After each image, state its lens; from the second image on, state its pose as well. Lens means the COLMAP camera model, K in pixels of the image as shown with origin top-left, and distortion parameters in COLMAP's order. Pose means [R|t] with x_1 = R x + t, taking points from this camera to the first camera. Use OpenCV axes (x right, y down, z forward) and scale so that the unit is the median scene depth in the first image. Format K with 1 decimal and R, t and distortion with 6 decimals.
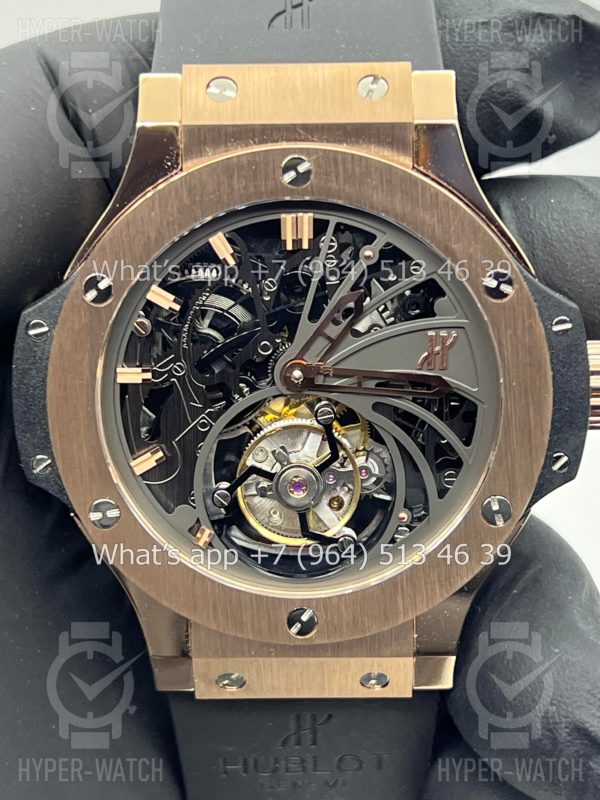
lens RADIAL K [[1895.8, 0, 292.8], [0, 1895.8, 399.5], [0, 0, 1]] dist [0.093064, 0.000000]
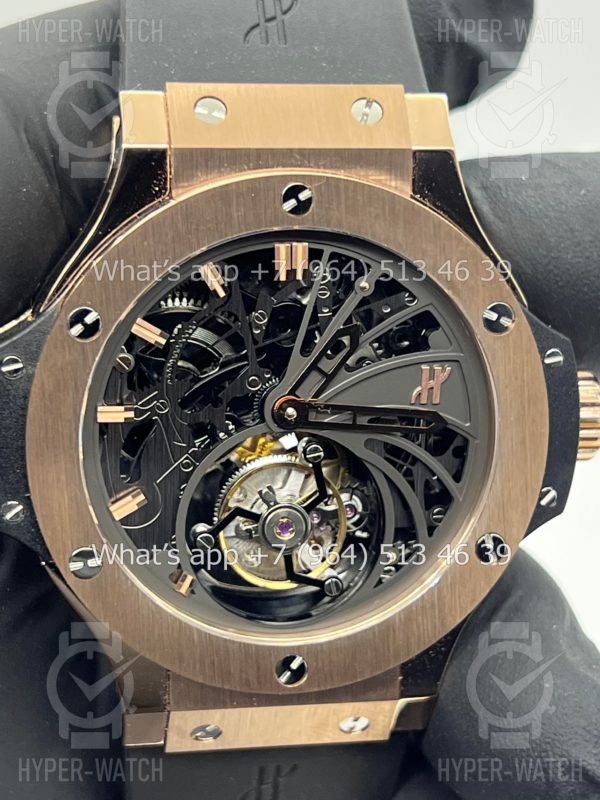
lens RADIAL K [[1895.8, 0, 307.3], [0, 1895.8, 397.7], [0, 0, 1]] dist [0.093064, 0.000000]
pose [[0.977757, -0.011583, 0.209419, -0.187013], [0.007222, 0.999741, 0.021580, -0.040330], [-0.209615, -0.019588, 0.977588, 0.068503]]
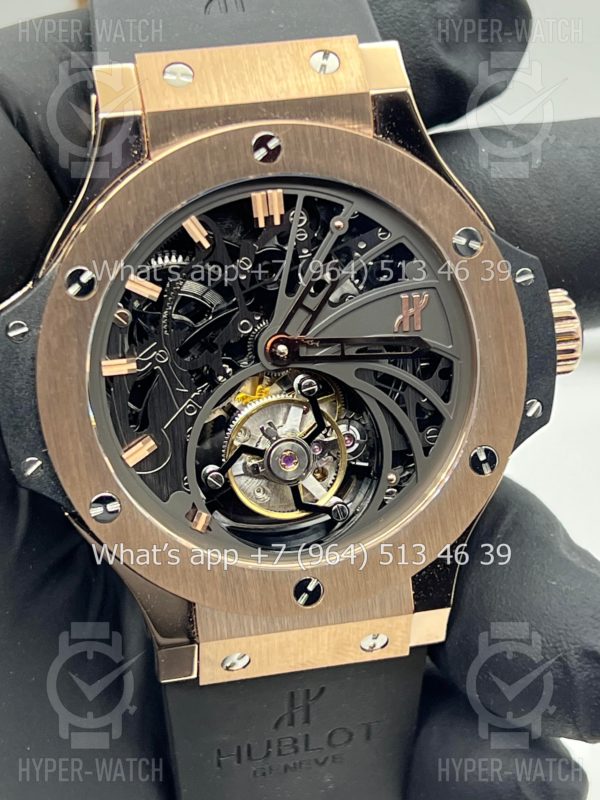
lens RADIAL K [[1895.8, 0, 305.9], [0, 1895.8, 407.0], [0, 0, 1]] dist [0.093064, 0.000000]
pose [[0.975612, -0.106545, 0.191912, -0.181812], [0.109250, 0.994008, -0.003539, 0.022480], [-0.190385, 0.024419, 0.981406, 0.002504]]
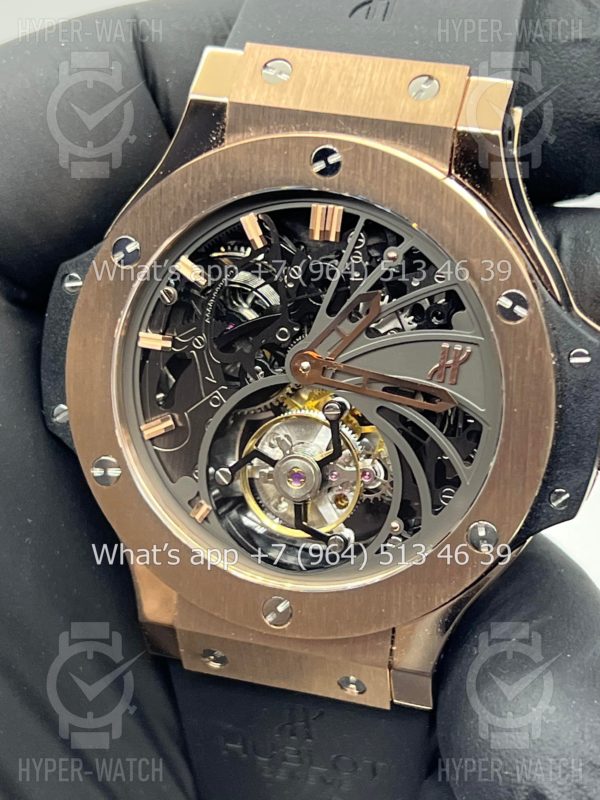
lens RADIAL K [[1895.8, 0, 302.9], [0, 1895.8, 397.6], [0, 0, 1]] dist [0.093064, 0.000000]
pose [[0.958590, 0.160155, -0.235489, 0.235444], [-0.157580, 0.987055, 0.029839, -0.025848], [0.237220, 0.008505, 0.971419, 0.035845]]
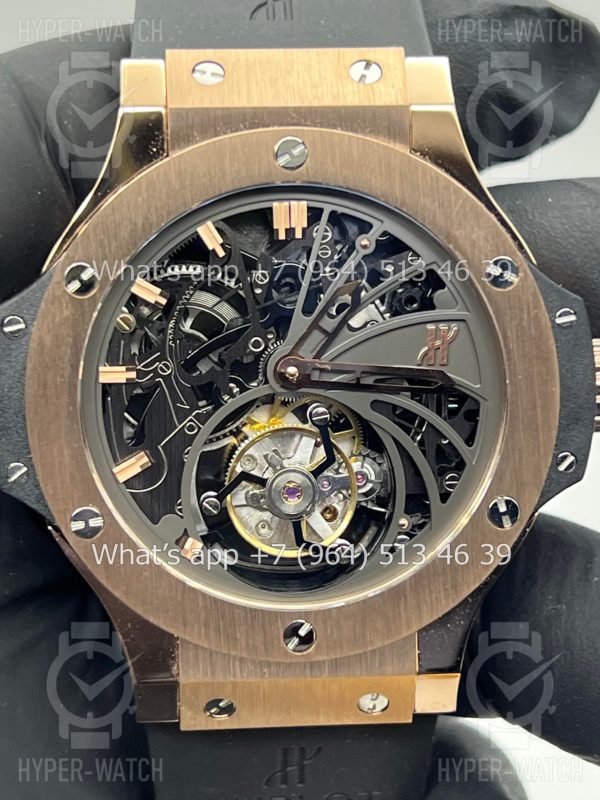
lens RADIAL K [[1895.8, 0, 296.6], [0, 1895.8, 402.5], [0, 0, 1]] dist [0.093064, 0.000000]
pose [[0.996200, -0.010252, 0.086490, -0.076768], [0.018122, 0.995713, -0.090703, 0.087753], [-0.085189, 0.091926, 0.992115, 0.063425]]
